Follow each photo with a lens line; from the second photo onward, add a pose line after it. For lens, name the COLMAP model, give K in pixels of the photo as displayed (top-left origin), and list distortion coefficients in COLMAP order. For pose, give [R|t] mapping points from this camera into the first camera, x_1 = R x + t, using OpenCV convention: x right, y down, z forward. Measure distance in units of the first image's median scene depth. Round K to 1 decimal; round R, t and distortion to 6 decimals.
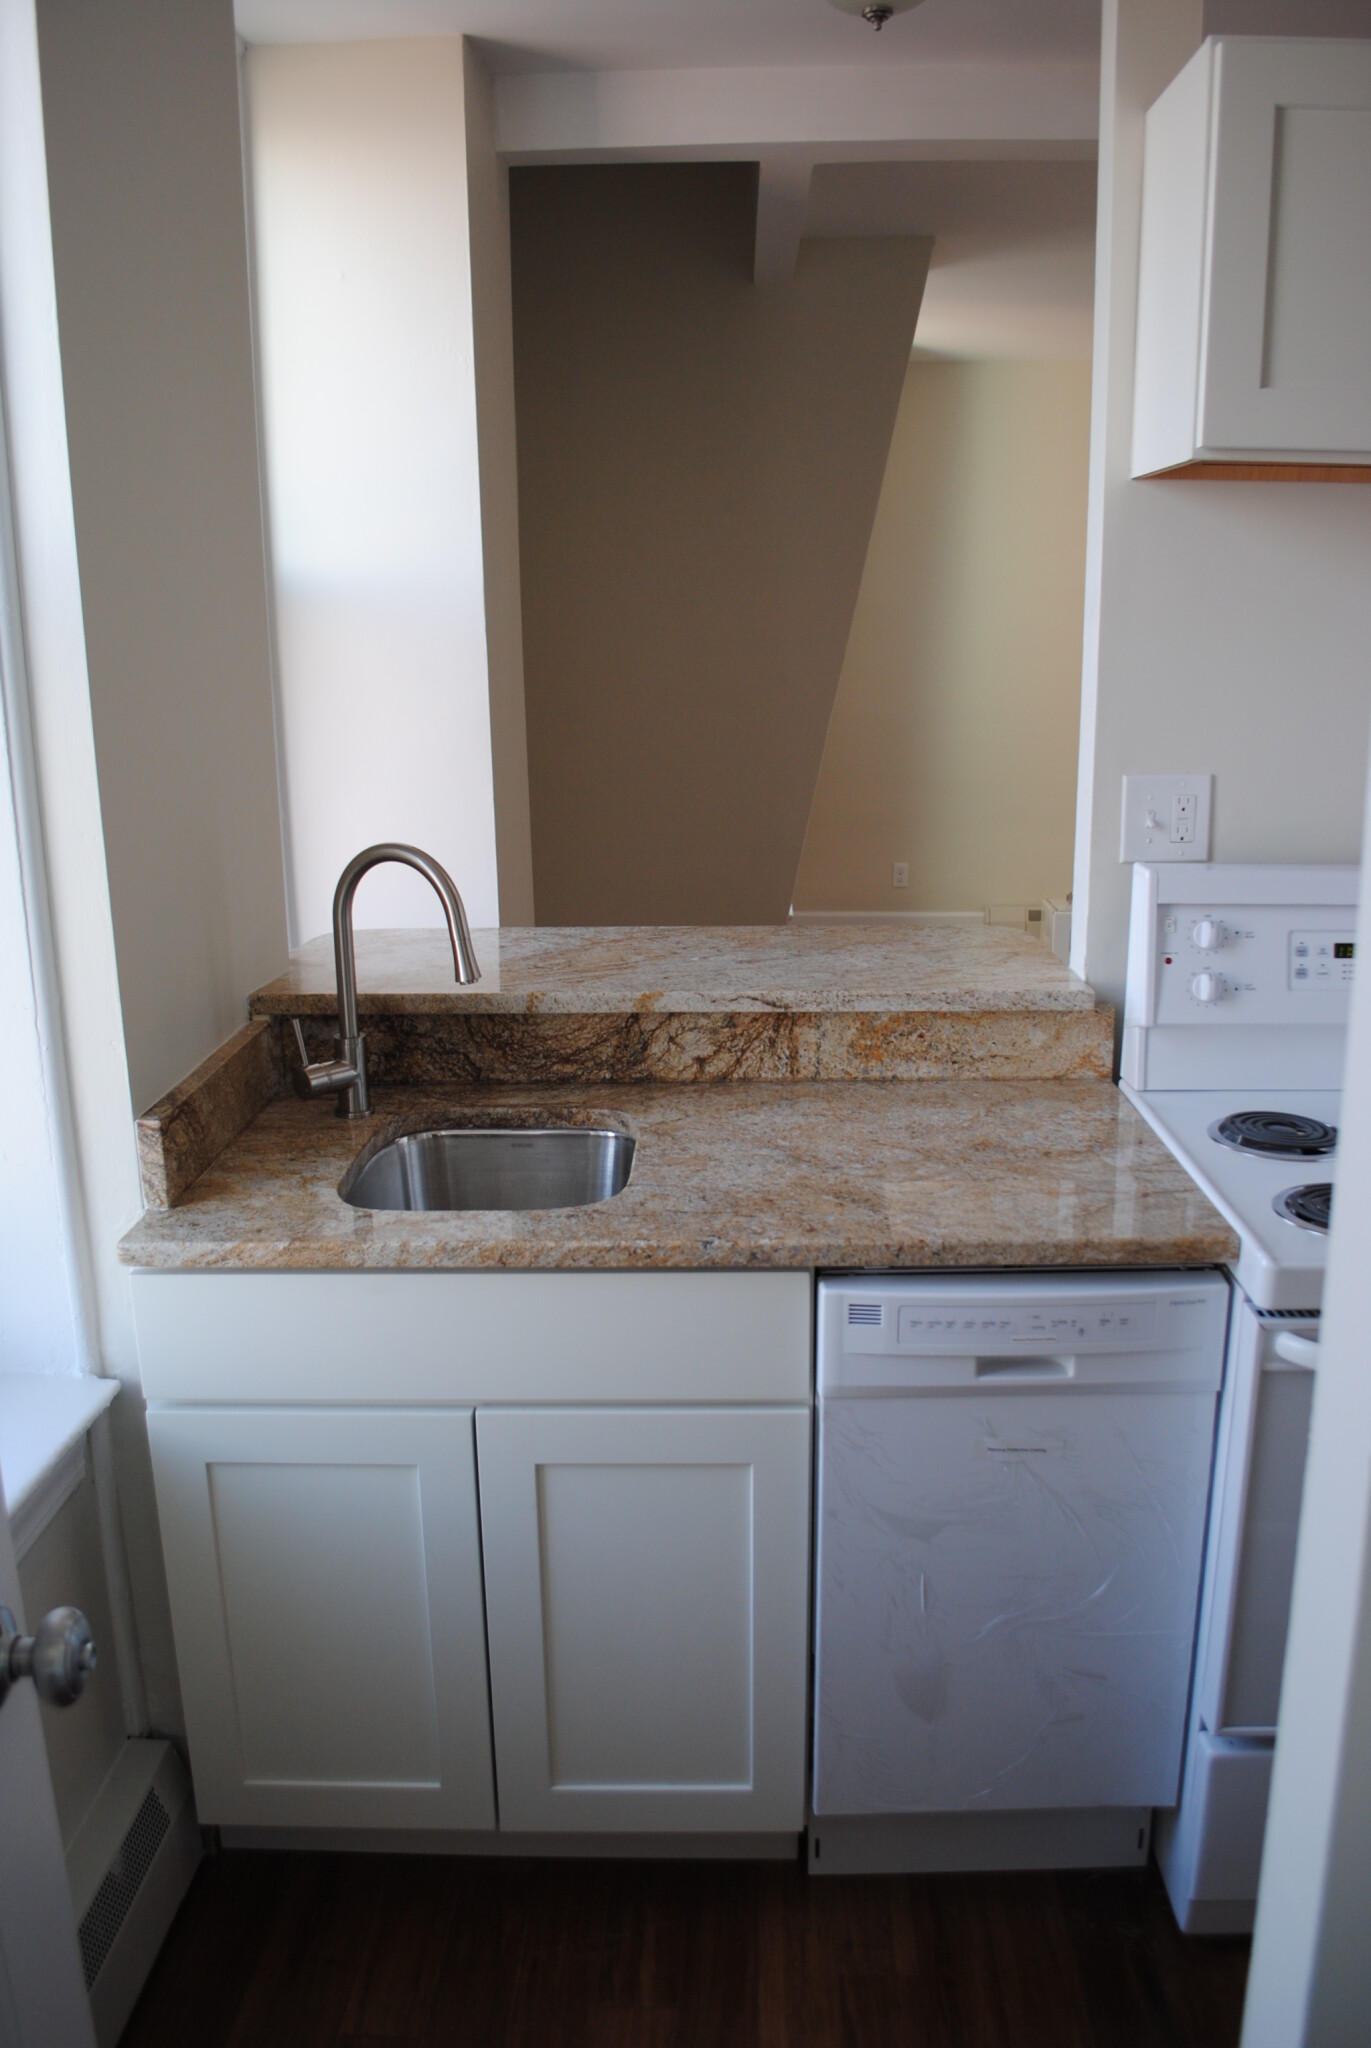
lens RADIAL K [[1638.7, 0, 648.9], [0, 1638.7, 1015.6], [0, 0, 1]] dist [-0.080454, 0.010513]
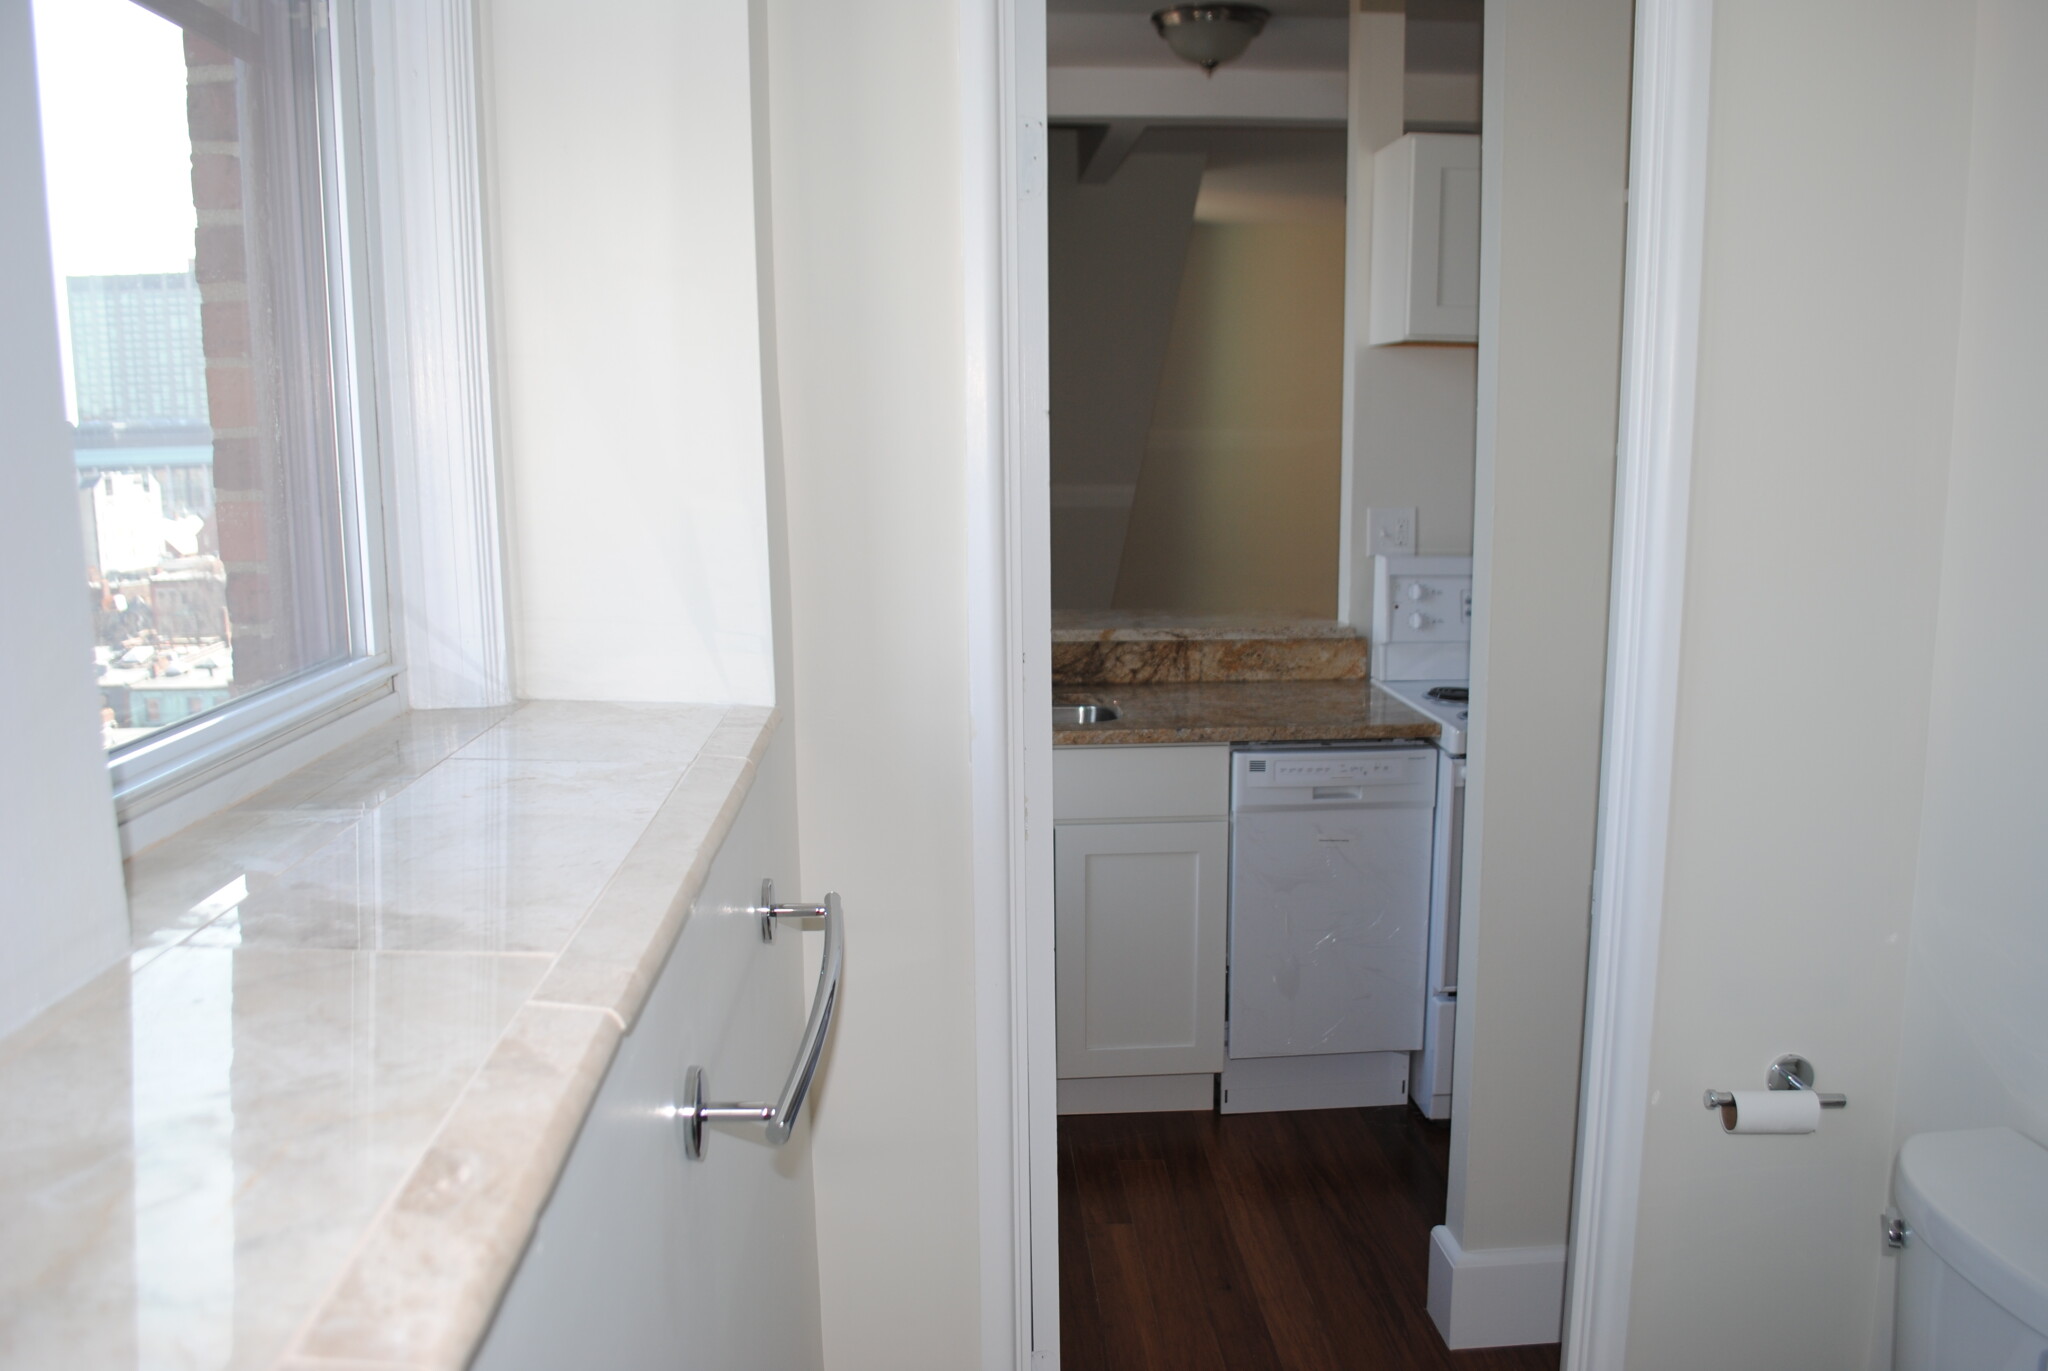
lens RADIAL K [[1638.7, 0, 1029.4], [0, 1638.7, 689.6], [0, 0, 1]] dist [-0.080454, 0.010513]
pose [[0.994095, -0.007944, 0.108224, -0.272498], [0.016530, 0.996763, -0.078673, 0.185839], [-0.107248, 0.079997, 0.991009, -0.719344]]
